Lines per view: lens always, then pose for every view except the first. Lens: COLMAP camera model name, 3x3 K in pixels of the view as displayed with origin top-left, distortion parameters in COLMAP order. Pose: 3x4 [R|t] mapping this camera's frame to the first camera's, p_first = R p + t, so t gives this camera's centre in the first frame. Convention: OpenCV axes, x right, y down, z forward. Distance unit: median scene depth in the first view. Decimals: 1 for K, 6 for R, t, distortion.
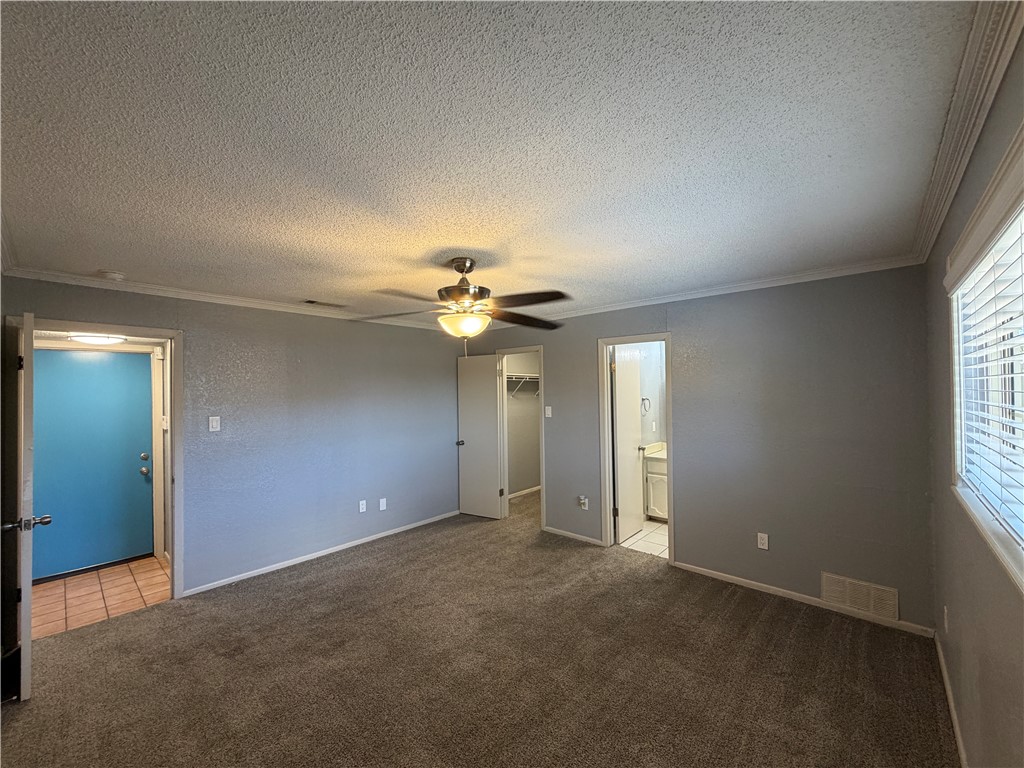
lens RADIAL K [[408.5, 0, 513.6], [0, 408.5, 387.8], [0, 0, 1]] dist [0.000611, 0.000051]
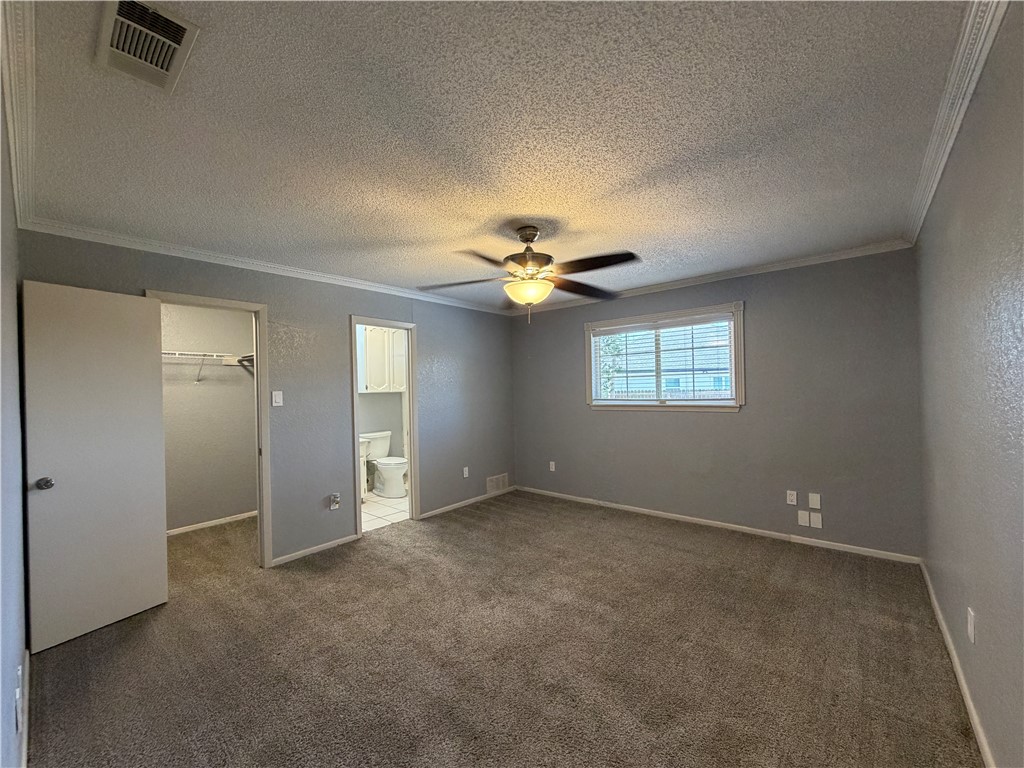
lens RADIAL K [[408.5, 0, 512.0], [0, 408.5, 386.5], [0, 0, 1]] dist [0.000611, 0.000051]
pose [[-0.020426, 0.009797, 0.999743, -0.877278], [0.010867, 0.999895, -0.009576, 0.066502], [-0.999732, 0.010669, -0.020531, 0.810640]]
